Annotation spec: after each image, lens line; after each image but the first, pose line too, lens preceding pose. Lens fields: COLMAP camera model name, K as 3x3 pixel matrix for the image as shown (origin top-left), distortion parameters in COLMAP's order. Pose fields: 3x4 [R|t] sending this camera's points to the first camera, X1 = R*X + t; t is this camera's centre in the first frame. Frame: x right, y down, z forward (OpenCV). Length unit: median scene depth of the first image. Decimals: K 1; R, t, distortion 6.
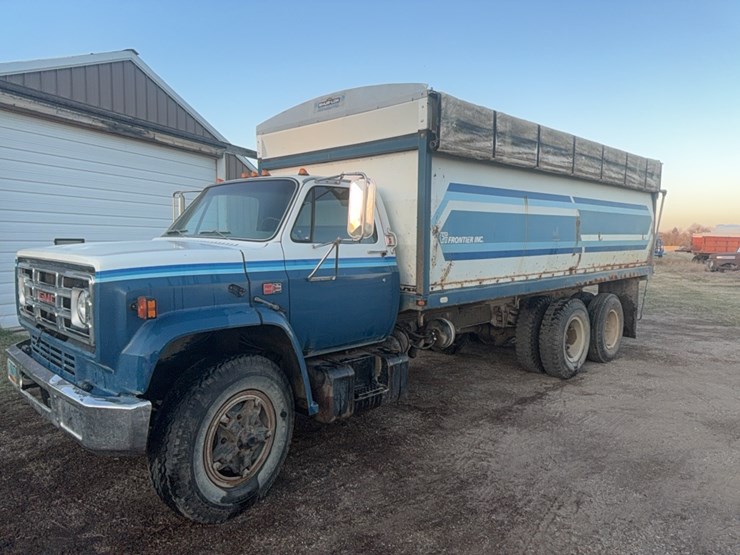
lens RADIAL K [[519.0, 0, 369.6], [0, 519.0, 279.6], [0, 0, 1]] dist [0.063159, -0.066442]
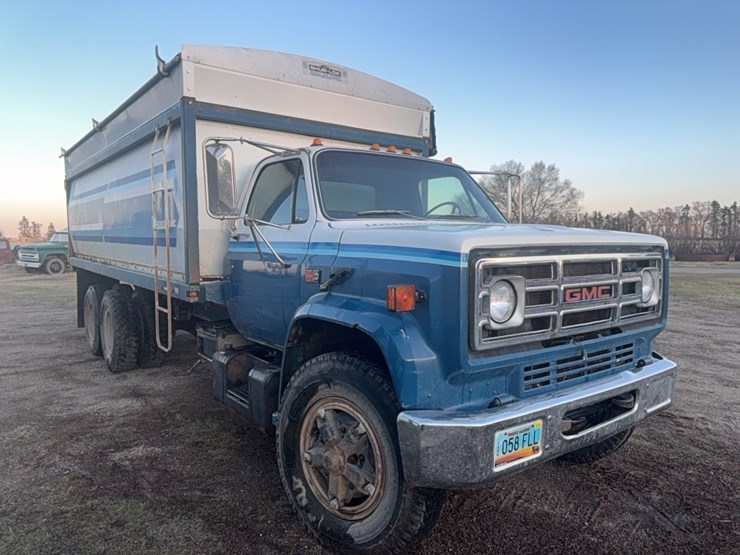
lens RADIAL K [[519.0, 0, 370.7], [0, 519.0, 280.6], [0, 0, 1]] dist [0.063159, -0.066442]
pose [[0.137774, -0.087081, 0.986628, -0.915013], [0.080876, 0.993790, 0.076419, -0.045185], [-0.987156, 0.069266, 0.143961, 0.774981]]
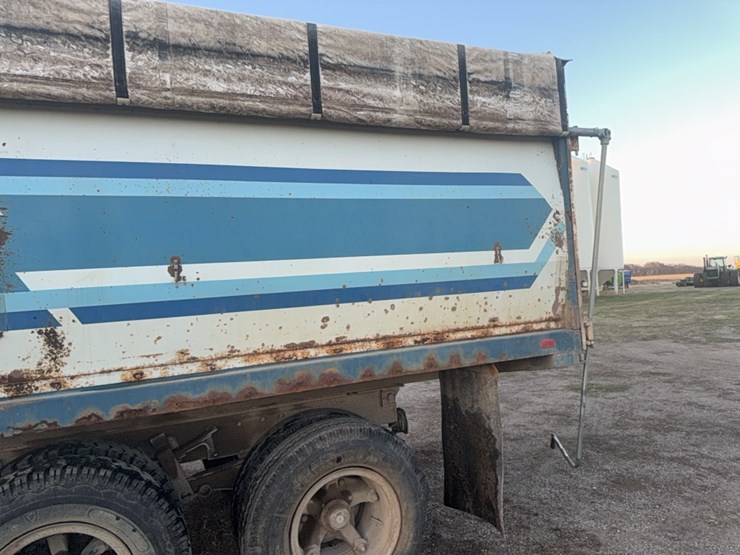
lens RADIAL K [[591.9, 0, 388.8], [0, 591.9, 259.2], [0, 0, 1]] dist [0.046200, -0.010863]
pose [[0.943753, -0.057246, -0.325658, 0.876504], [0.028352, 0.995282, -0.092795, -0.063550], [0.329433, 0.078343, 0.940923, 0.872881]]
